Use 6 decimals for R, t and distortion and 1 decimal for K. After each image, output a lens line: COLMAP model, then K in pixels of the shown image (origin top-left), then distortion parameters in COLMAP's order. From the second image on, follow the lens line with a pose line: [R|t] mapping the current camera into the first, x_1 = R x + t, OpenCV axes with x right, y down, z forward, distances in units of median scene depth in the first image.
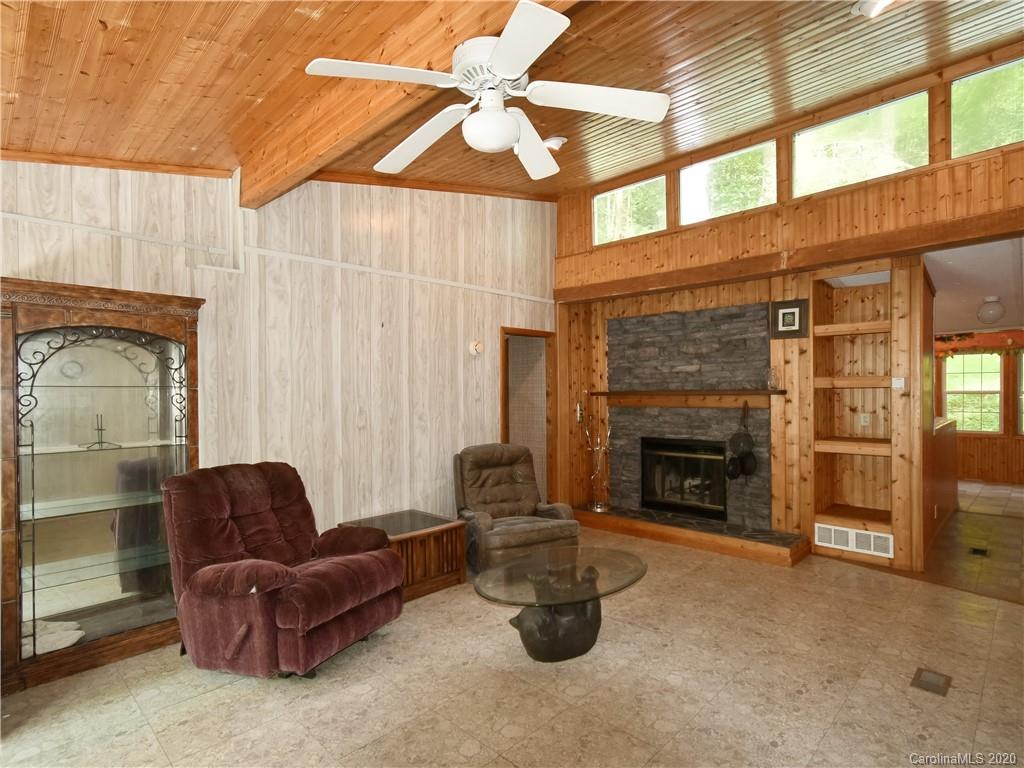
lens RADIAL K [[553.7, 0, 511.9], [0, 553.7, 384.9], [0, 0, 1]] dist [-0.001391, -0.001167]
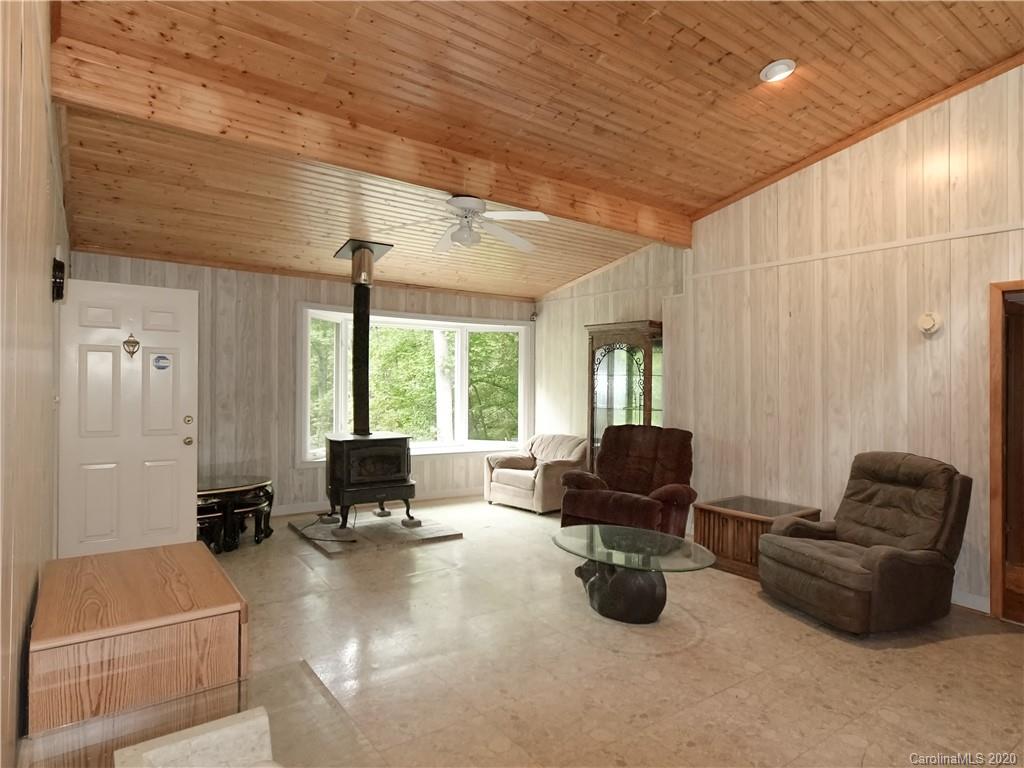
lens RADIAL K [[553.7, 0, 511.4], [0, 553.7, 381.2], [0, 0, 1]] dist [-0.001391, -0.001167]
pose [[-0.157148, 0.009090, -0.987533, 0.857886], [-0.005520, 0.999934, 0.010082, 0.005979], [0.987560, 0.007036, -0.157088, 0.683310]]
